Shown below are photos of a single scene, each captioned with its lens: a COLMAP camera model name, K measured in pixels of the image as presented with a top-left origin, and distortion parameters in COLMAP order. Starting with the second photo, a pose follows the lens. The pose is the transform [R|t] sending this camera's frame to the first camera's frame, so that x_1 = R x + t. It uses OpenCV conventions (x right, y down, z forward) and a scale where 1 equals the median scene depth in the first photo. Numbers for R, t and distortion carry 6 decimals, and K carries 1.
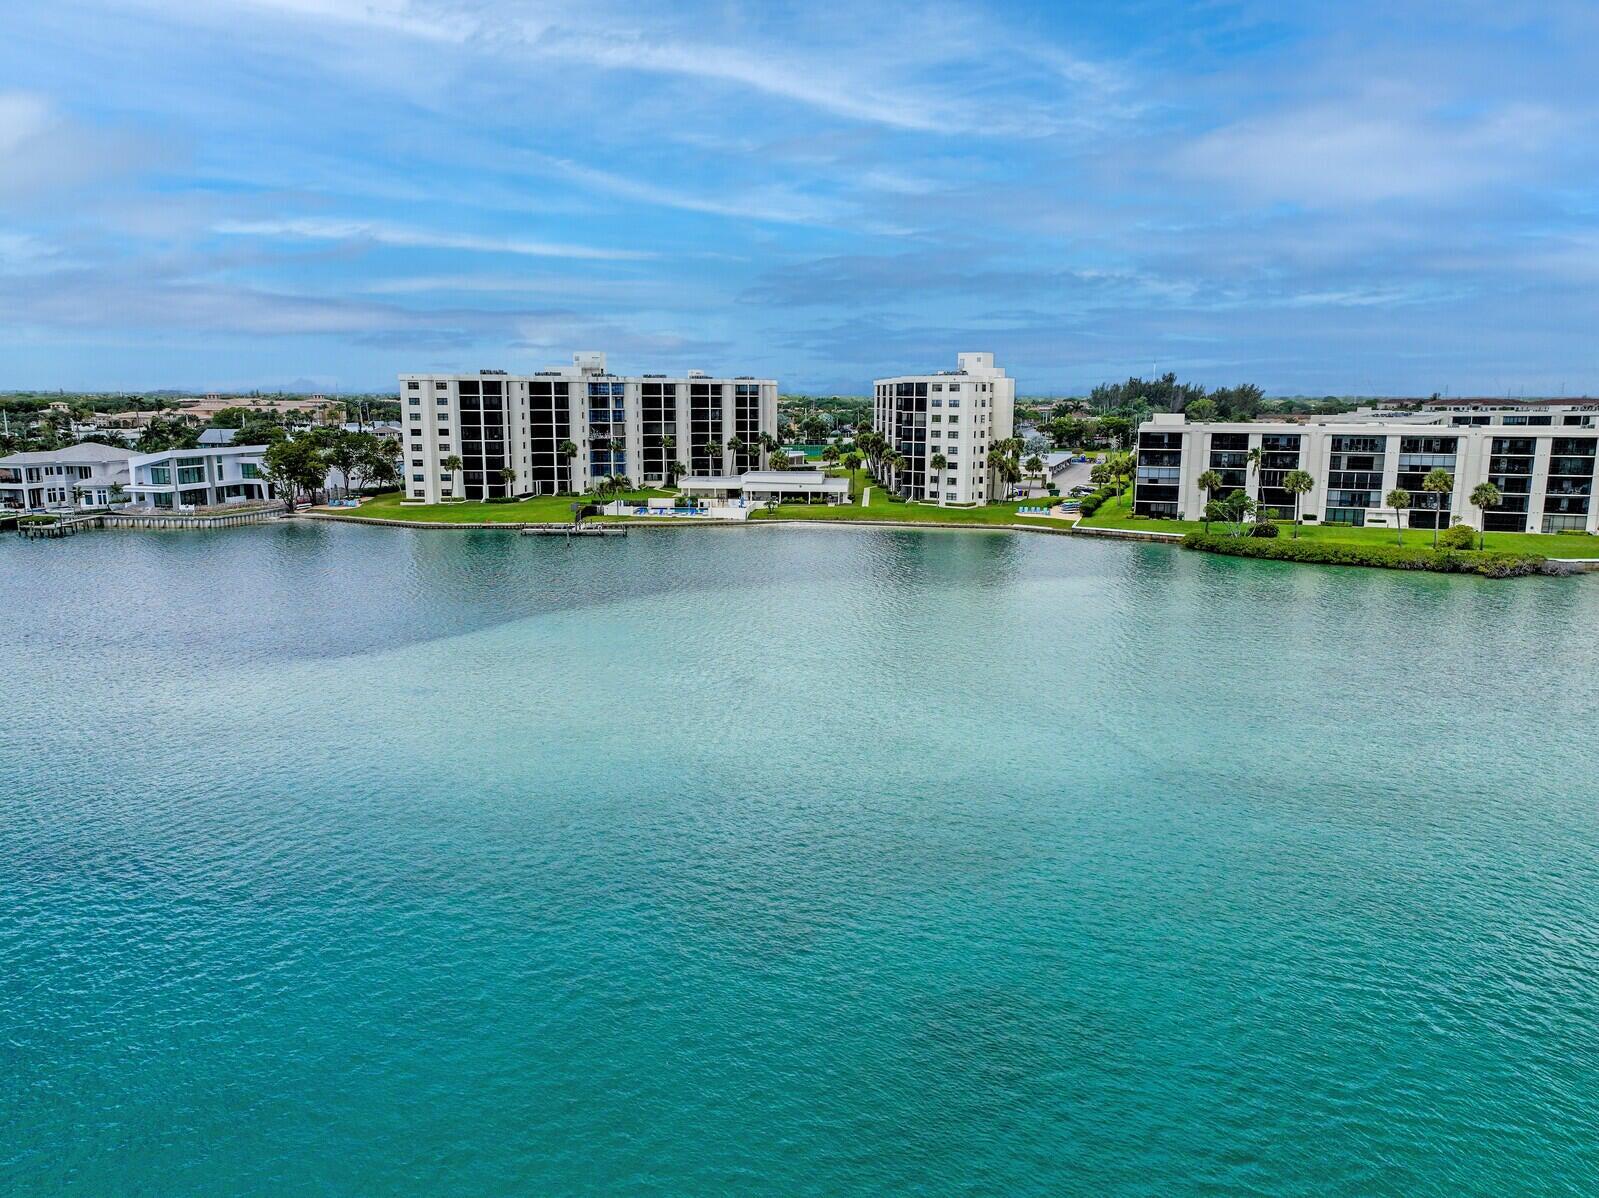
lens RADIAL K [[1112.0, 0, 800.2], [0, 1112.0, 596.5], [0, 0, 1]] dist [0.035686, 0.001313]
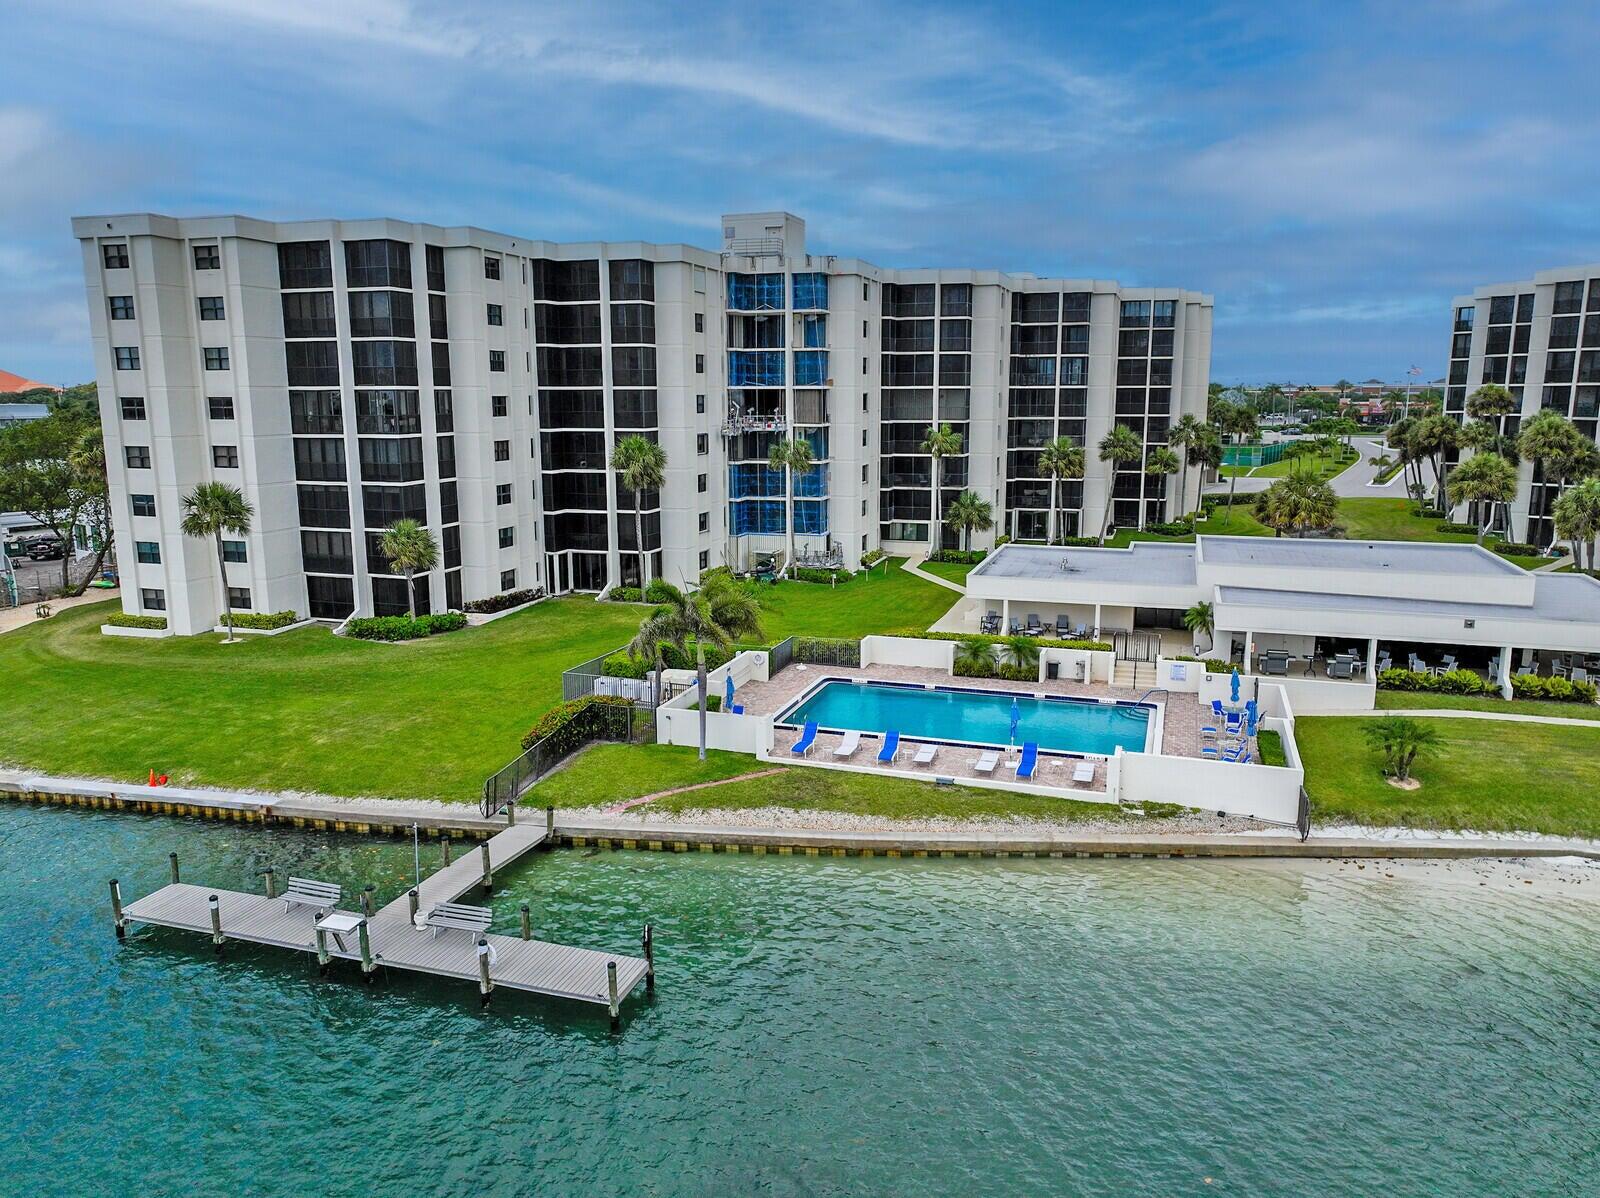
lens RADIAL K [[1112.7, 0, 796.0], [0, 1112.7, 593.4], [0, 0, 1]] dist [0.035686, 0.001313]
pose [[0.965681, 0.040001, -0.256634, -0.073510], [-0.039666, 0.999192, 0.006483, -0.093090], [0.256686, 0.003919, 0.966487, 0.662396]]
